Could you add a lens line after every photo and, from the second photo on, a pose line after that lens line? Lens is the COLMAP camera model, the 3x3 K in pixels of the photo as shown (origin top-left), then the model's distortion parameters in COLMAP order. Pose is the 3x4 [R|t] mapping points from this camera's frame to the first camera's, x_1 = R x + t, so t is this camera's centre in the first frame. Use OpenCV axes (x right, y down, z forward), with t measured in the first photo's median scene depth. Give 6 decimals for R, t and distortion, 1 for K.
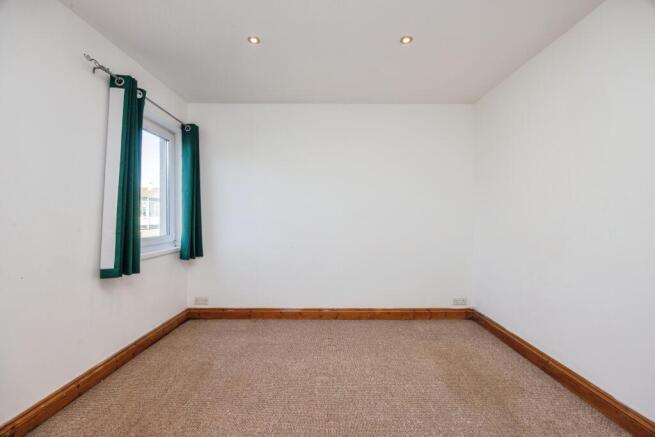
lens RADIAL K [[279.7, 0, 328.4], [0, 279.7, 218.4], [0, 0, 1]] dist [-0.026550, -0.000457]
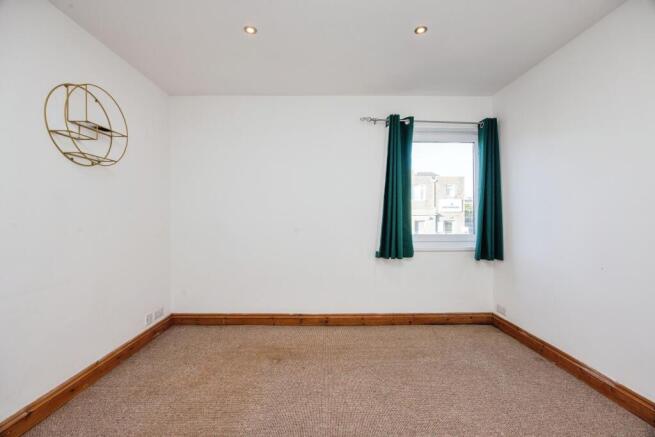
lens RADIAL K [[279.7, 0, 328.0], [0, 279.7, 217.3], [0, 0, 1]] dist [-0.026550, -0.000457]
pose [[-0.001421, -0.001546, -0.999998, 0.539912], [-0.001347, 0.999998, -0.001544, 0.000752], [0.999998, 0.001345, -0.001423, 0.544015]]
